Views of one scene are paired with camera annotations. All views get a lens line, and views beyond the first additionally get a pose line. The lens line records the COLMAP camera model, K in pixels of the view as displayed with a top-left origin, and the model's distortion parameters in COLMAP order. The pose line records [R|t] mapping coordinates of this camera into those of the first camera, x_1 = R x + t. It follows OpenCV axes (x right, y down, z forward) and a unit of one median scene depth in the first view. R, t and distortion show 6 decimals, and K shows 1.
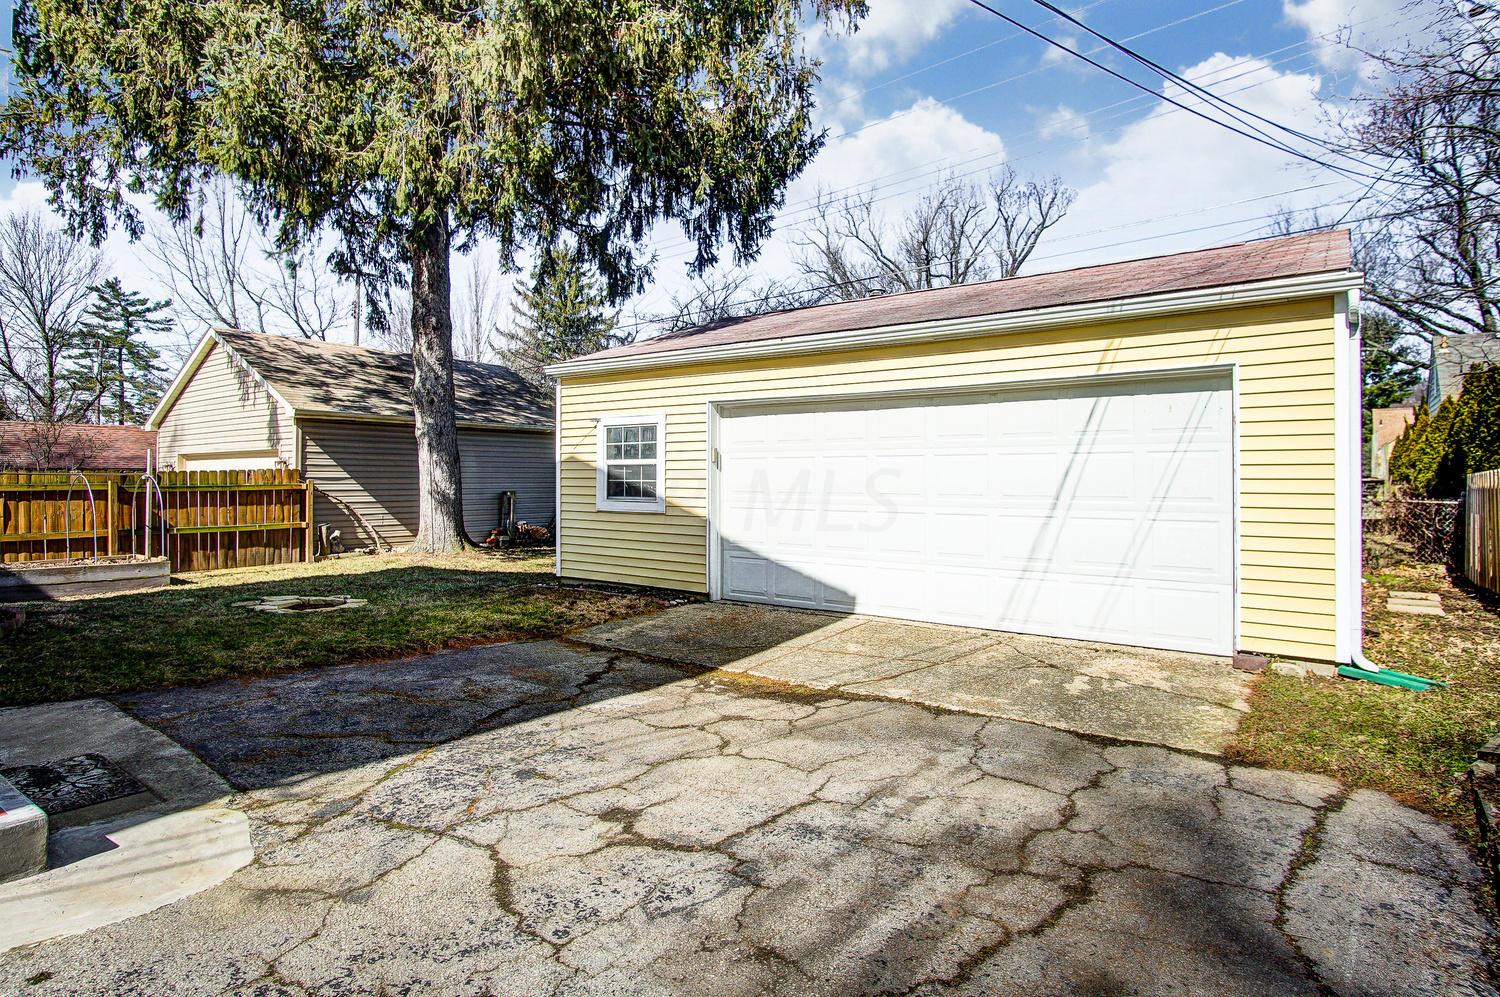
lens RADIAL K [[838.2, 0, 760.0], [0, 838.2, 481.6], [0, 0, 1]] dist [-0.023358, -0.001532]
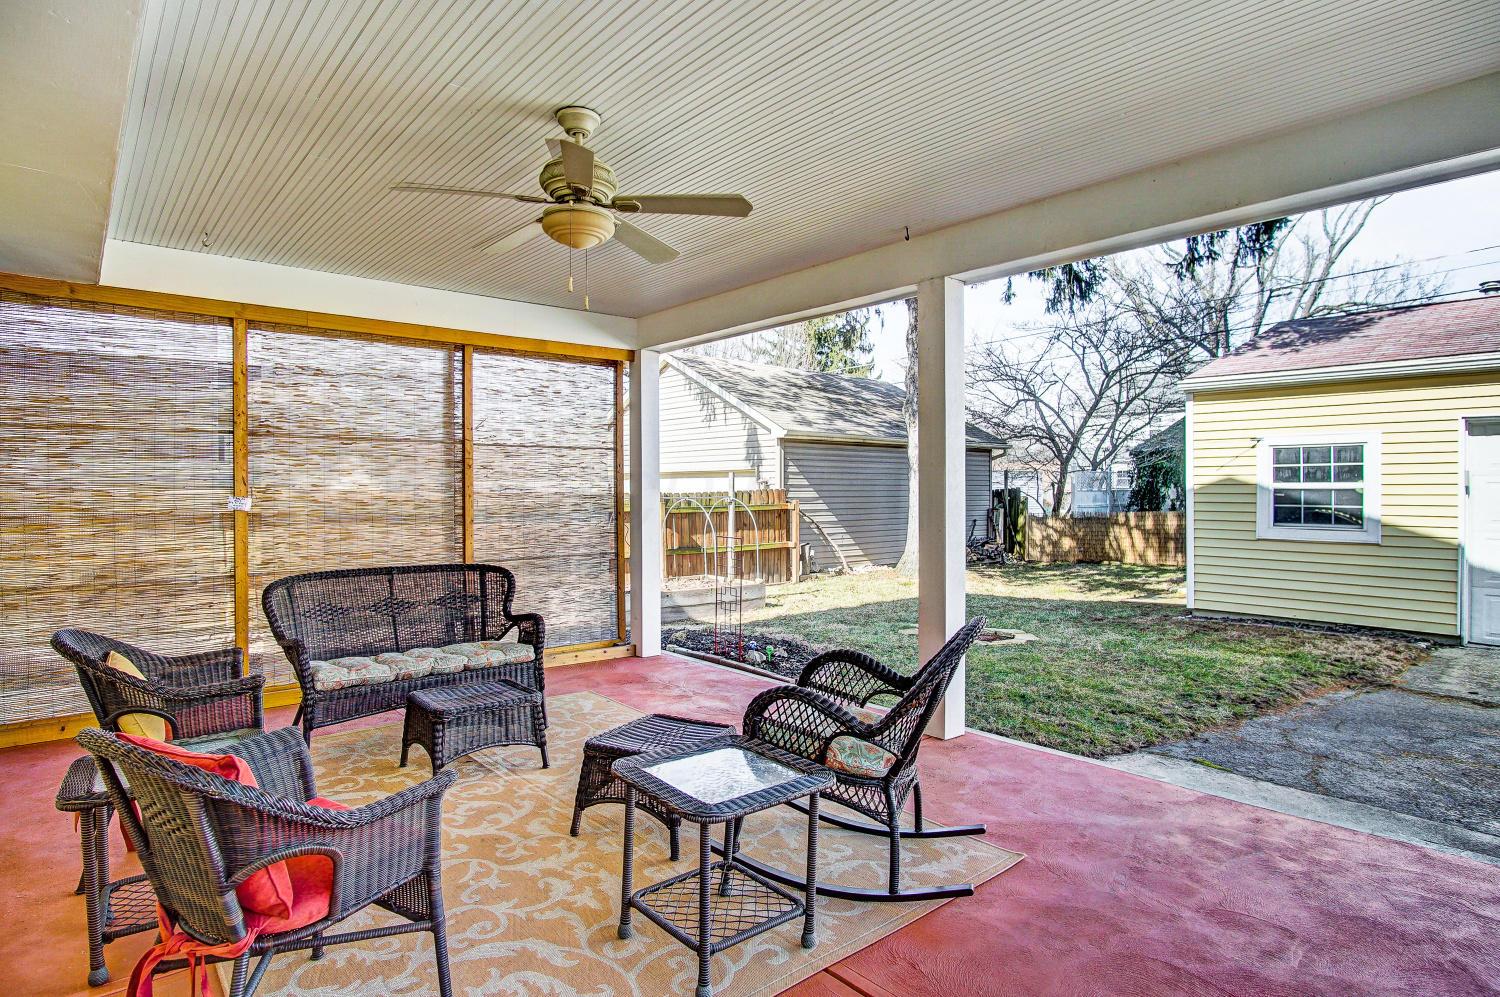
lens RADIAL K [[838.2, 0, 760.0], [0, 838.2, 481.6], [0, 0, 1]] dist [-0.023358, -0.001532]
pose [[0.979218, -0.001769, -0.202803, -0.429094], [-0.001101, 0.999901, -0.014040, -0.011039], [0.202808, 0.013972, 0.979119, 0.001345]]
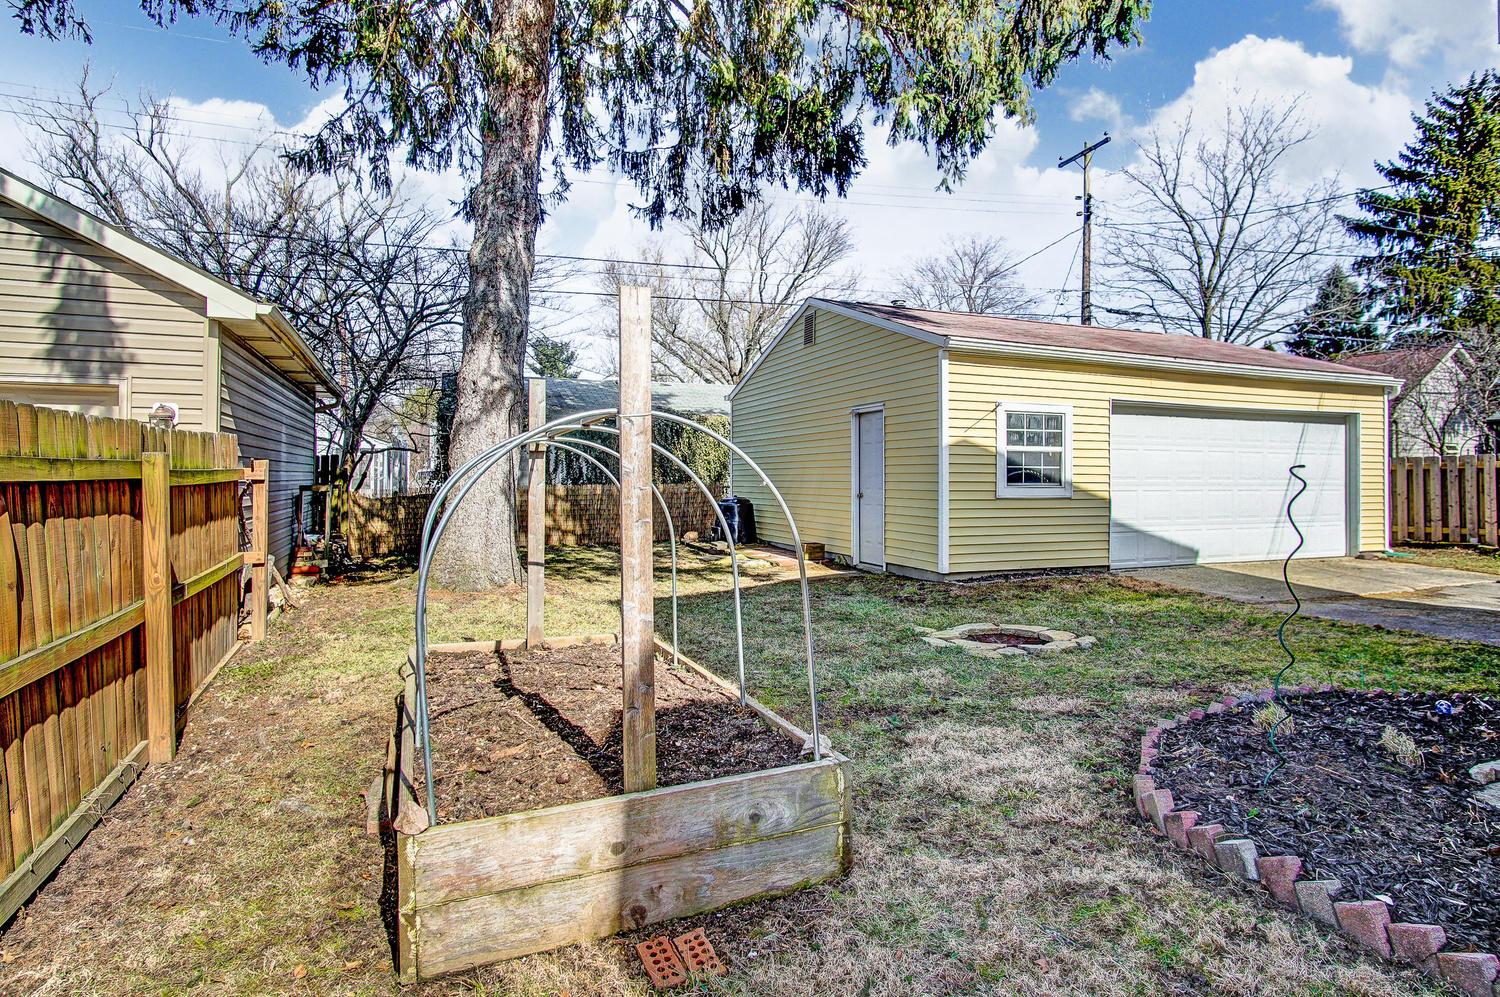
lens RADIAL K [[838.2, 0, 760.0], [0, 838.2, 481.6], [0, 0, 1]] dist [-0.023358, -0.001532]
pose [[0.500758, -0.004096, 0.865577, -0.920339], [-0.000966, 0.999986, 0.005291, 0.008739], [-0.865587, -0.003485, 0.500747, 0.596484]]
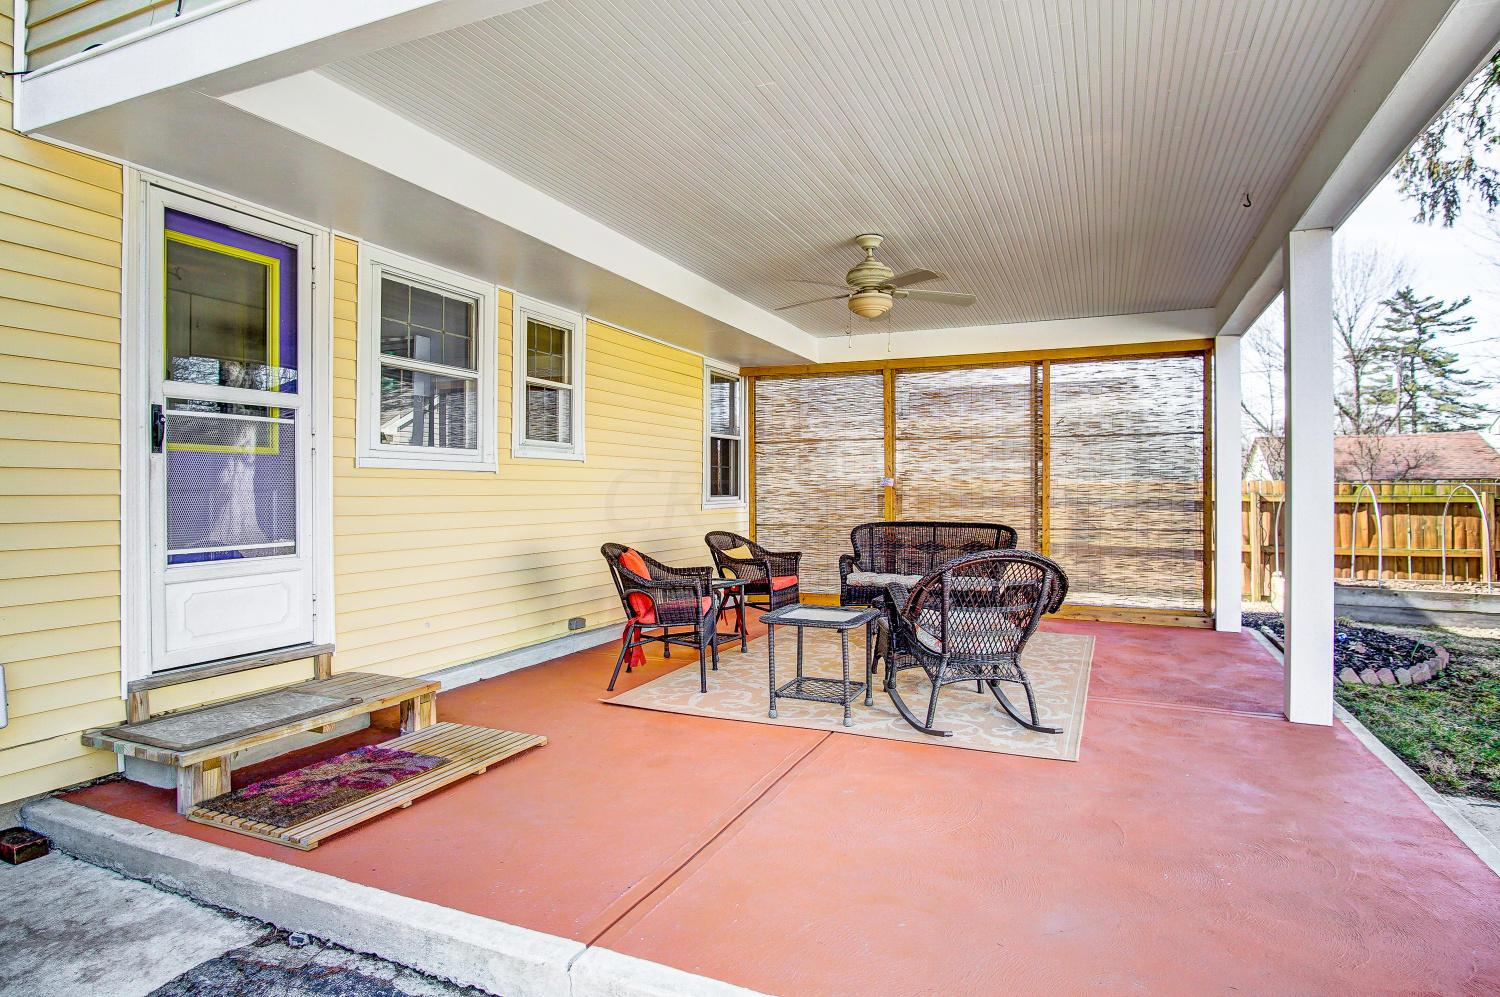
lens RADIAL K [[838.2, 0, 760.0], [0, 838.2, 481.6], [0, 0, 1]] dist [-0.023358, -0.001532]
pose [[0.246759, -0.011432, -0.969009, -0.156288], [-0.003340, 0.999914, -0.012647, 0.001935], [0.969071, 0.006358, 0.246700, 0.076590]]
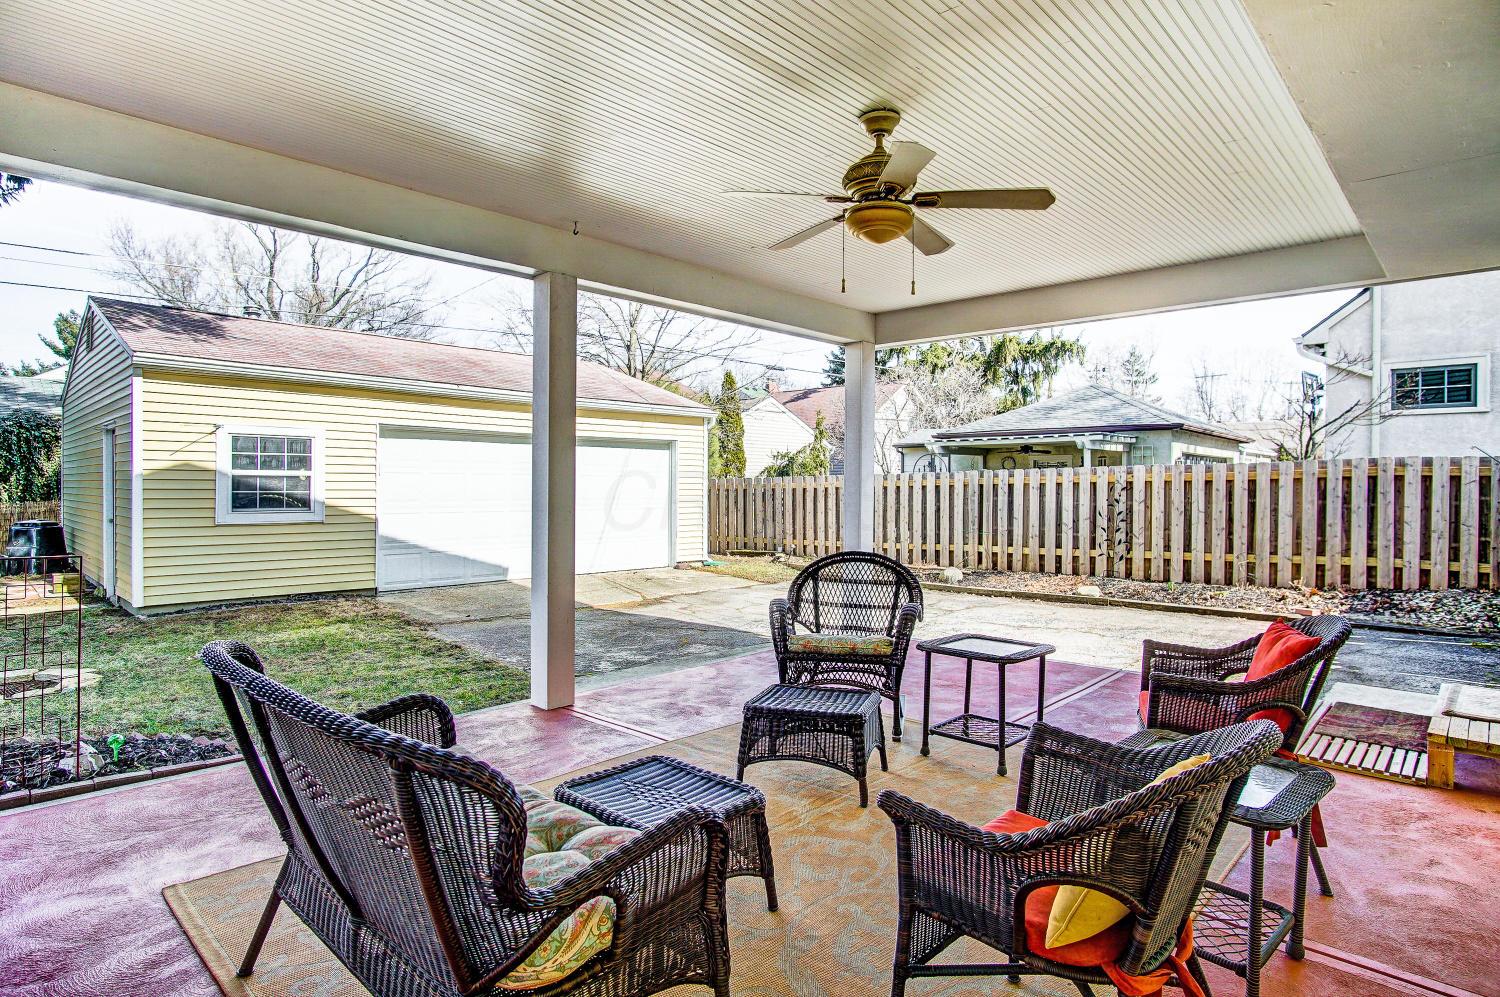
lens RADIAL K [[838.2, 0, 760.0], [0, 838.2, 481.6], [0, 0, 1]] dist [-0.023358, -0.001532]
pose [[0.127242, -0.000440, 0.991872, -0.811695], [-0.003769, 0.999992, 0.000927, -0.012375], [-0.991865, -0.003857, 0.127240, 0.228468]]
